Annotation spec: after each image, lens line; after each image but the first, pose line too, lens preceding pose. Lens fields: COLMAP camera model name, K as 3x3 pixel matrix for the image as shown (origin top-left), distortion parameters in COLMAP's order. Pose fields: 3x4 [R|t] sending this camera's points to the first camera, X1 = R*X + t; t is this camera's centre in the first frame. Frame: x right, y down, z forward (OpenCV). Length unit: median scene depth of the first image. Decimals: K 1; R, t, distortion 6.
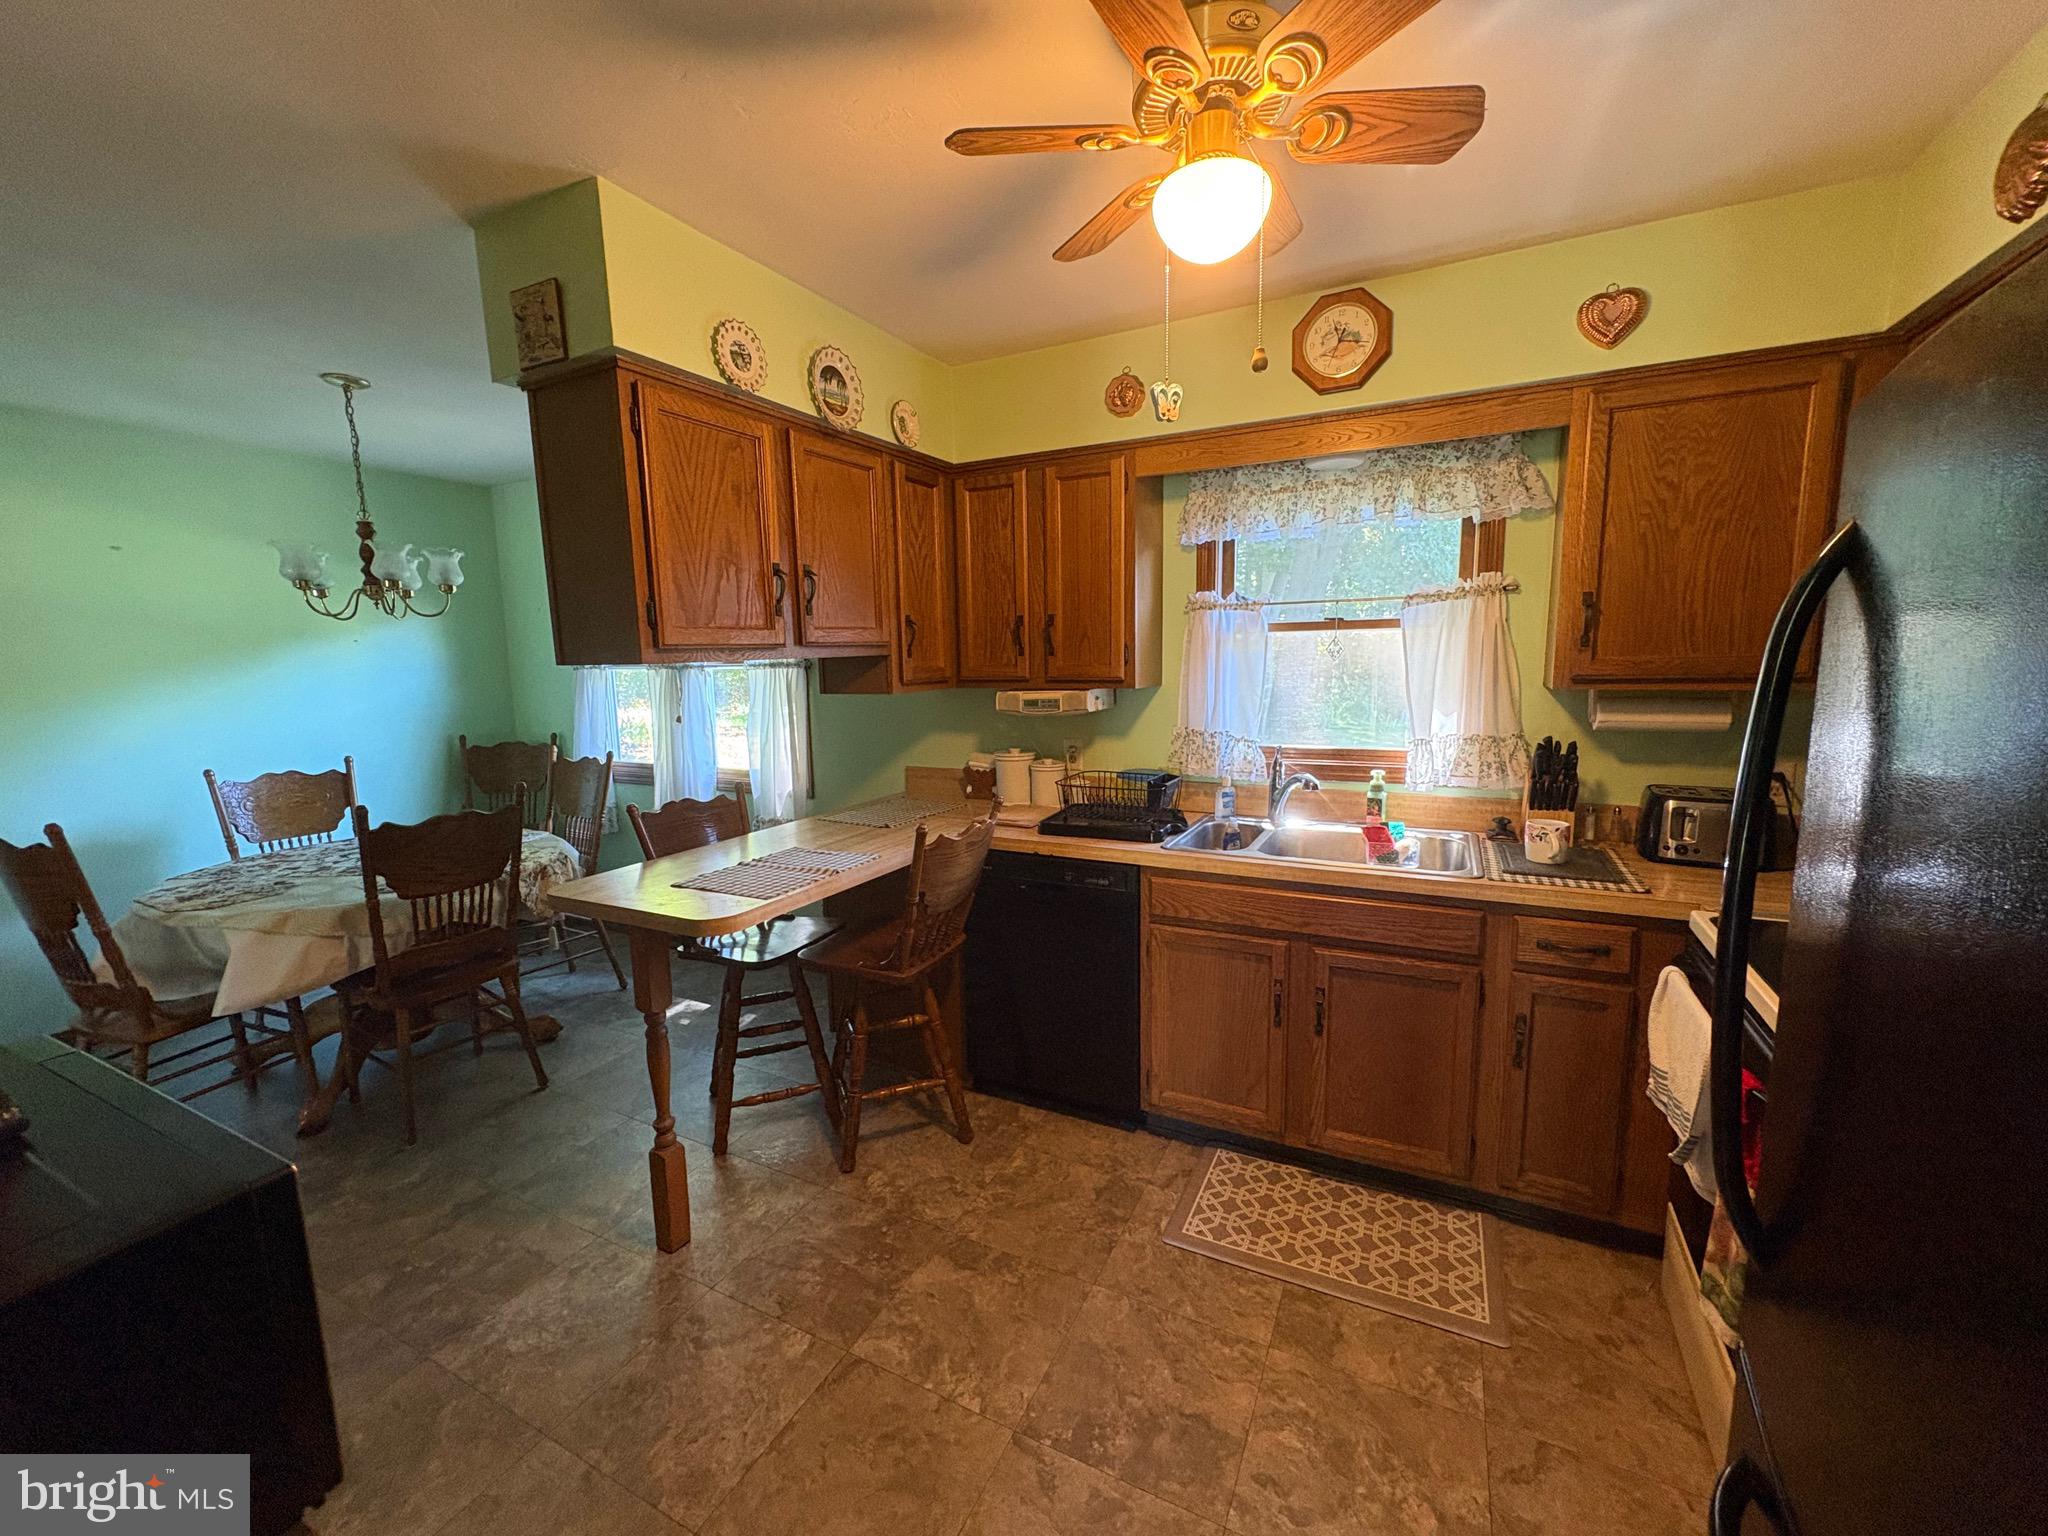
lens RADIAL K [[815.1, 0, 1028.8], [0, 815.1, 770.7], [0, 0, 1]] dist [0.003254, -0.000020]
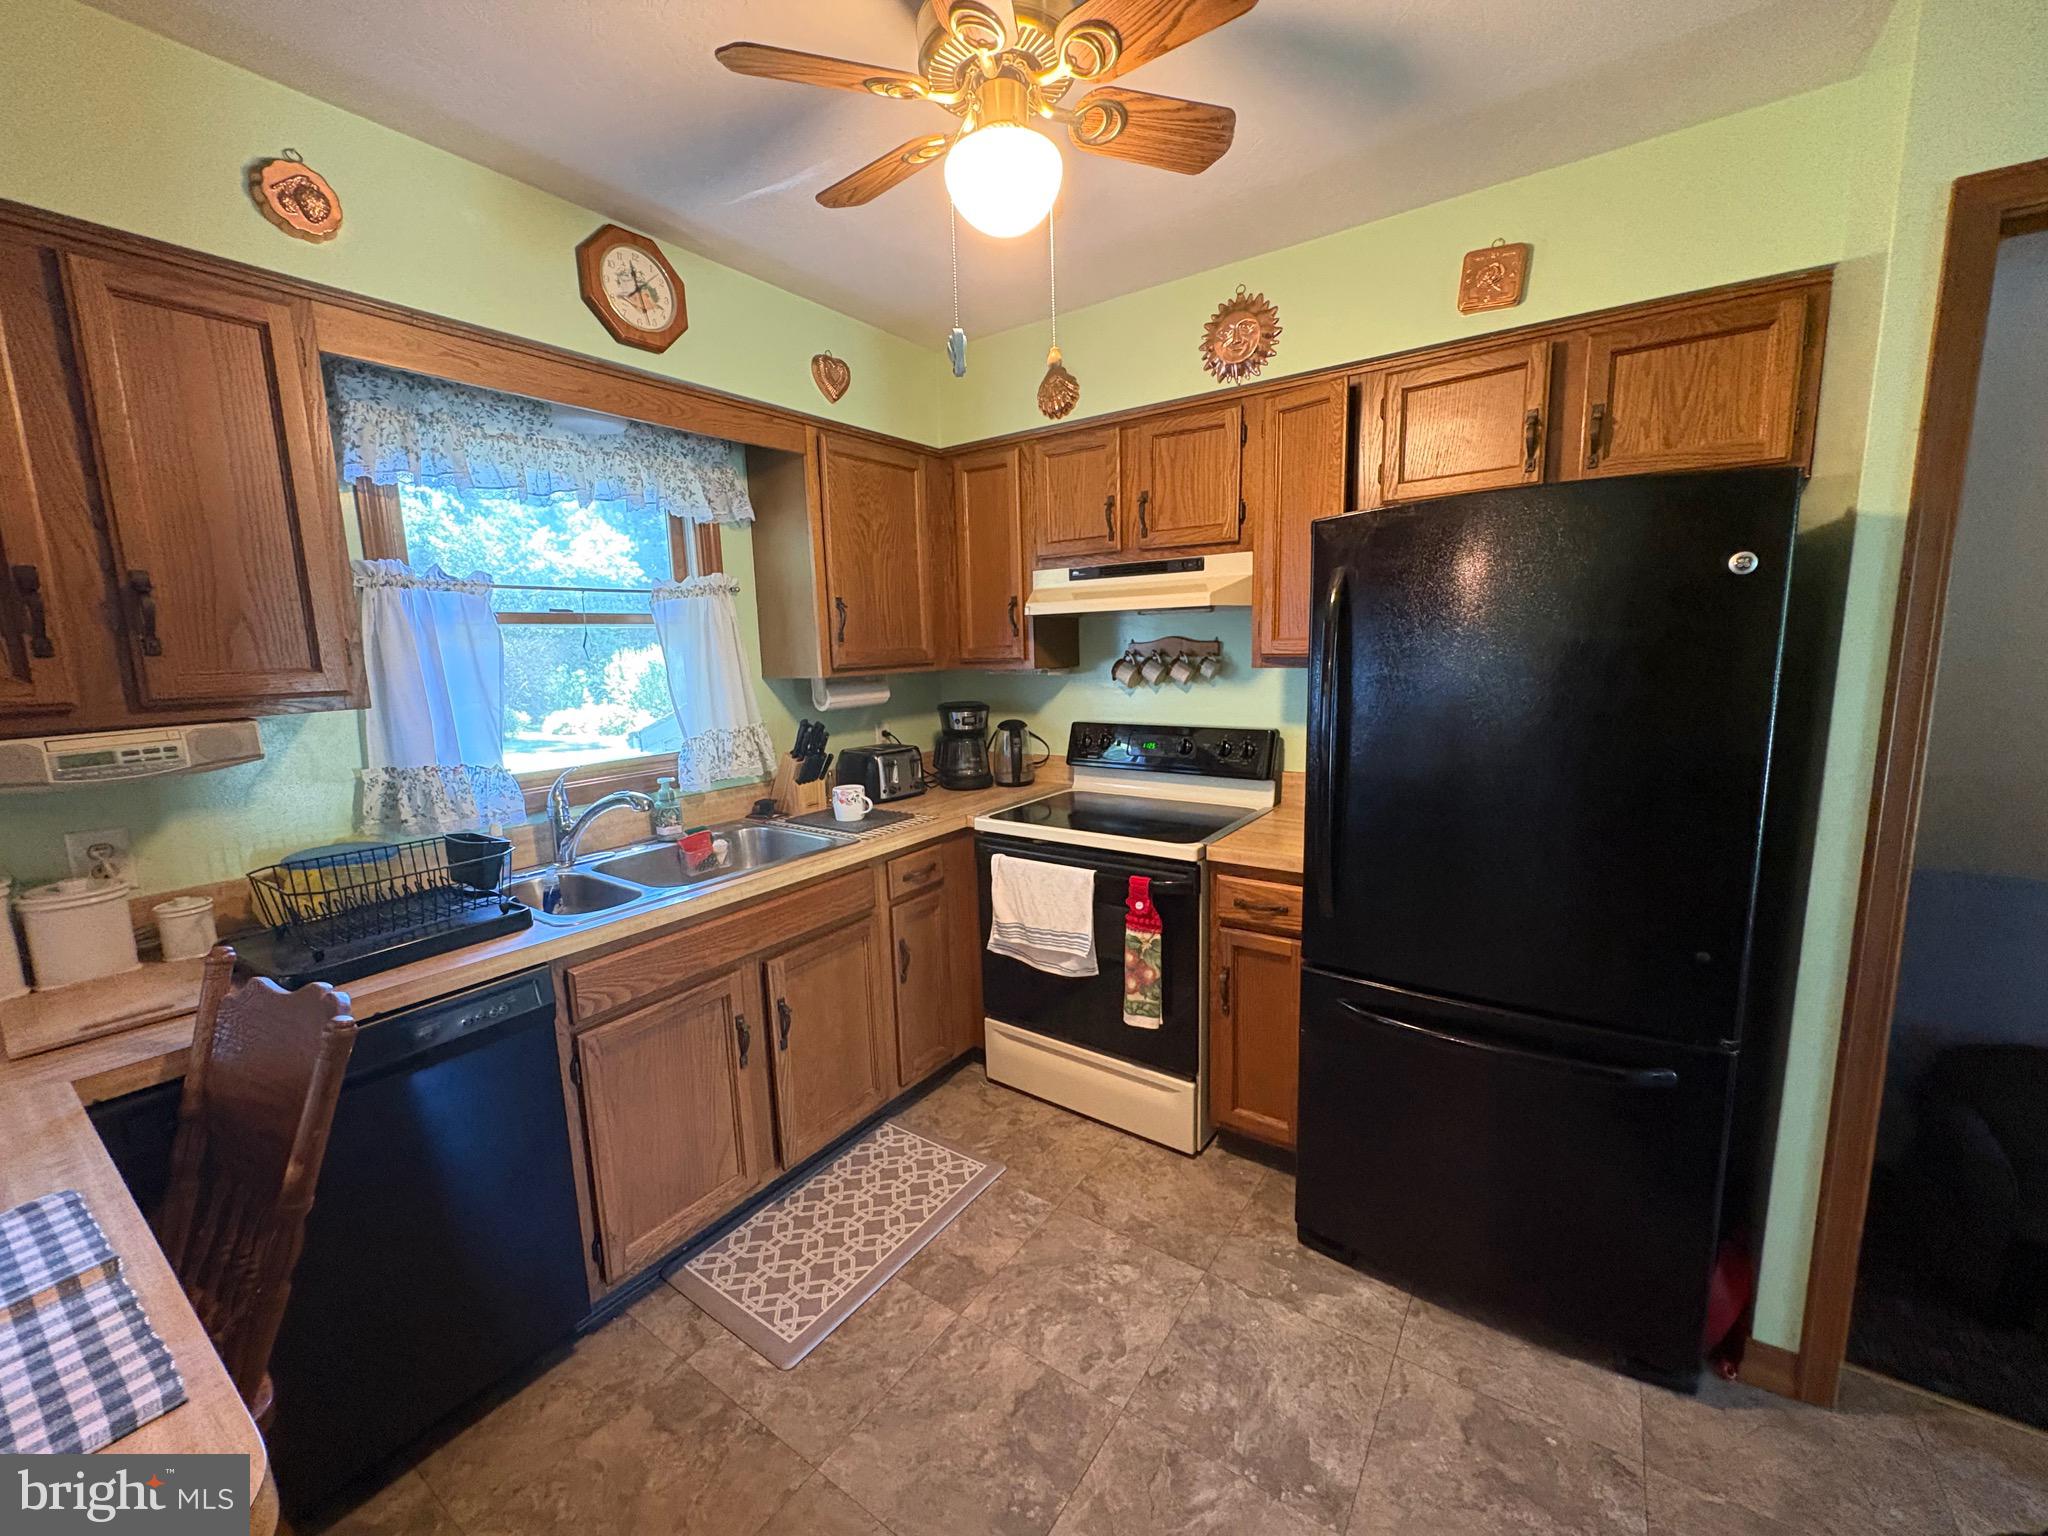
lens RADIAL K [[812.8, 0, 1025.7], [0, 812.8, 769.6], [0, 0, 1]] dist [-0.001630, 0.000197]
pose [[0.141850, -0.140925, 0.979805, -0.494599], [0.166069, 0.979174, 0.116791, -0.058047], [-0.975858, 0.146148, 0.162299, 0.542695]]
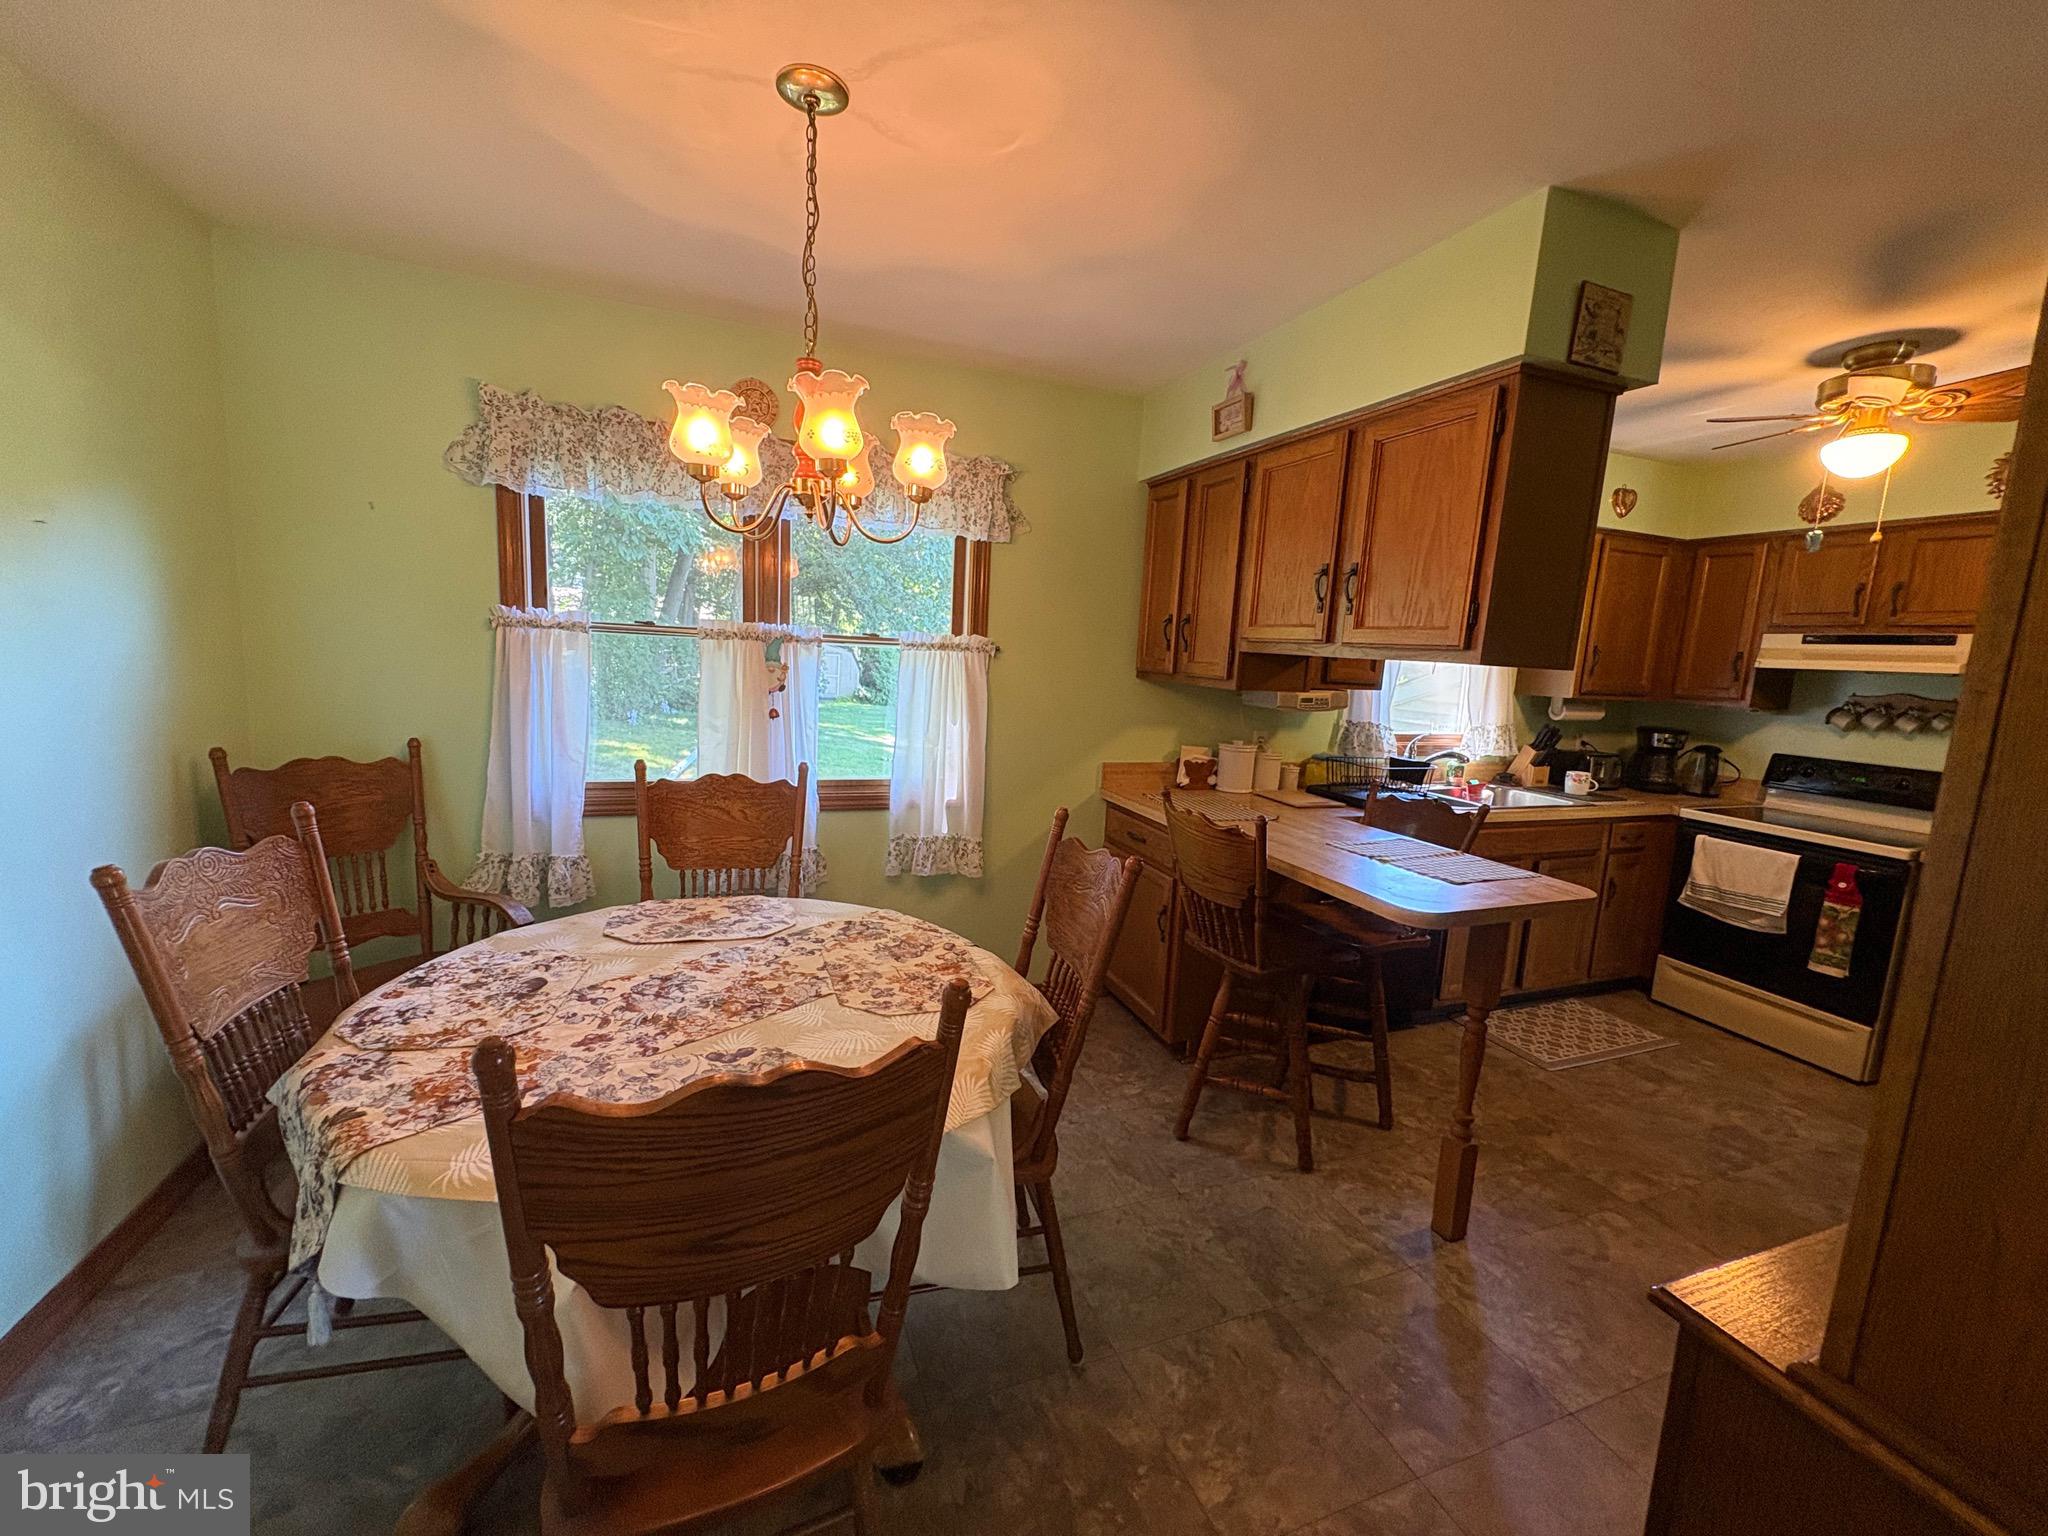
lens RADIAL K [[812.8, 0, 1025.7], [0, 812.8, 769.6], [0, 0, 1]] dist [-0.001630, 0.000197]
pose [[0.671364, -0.055684, 0.739033, -1.490950], [0.041992, 0.998430, 0.037081, -0.059050], [-0.739937, 0.006138, 0.672648, 0.696488]]
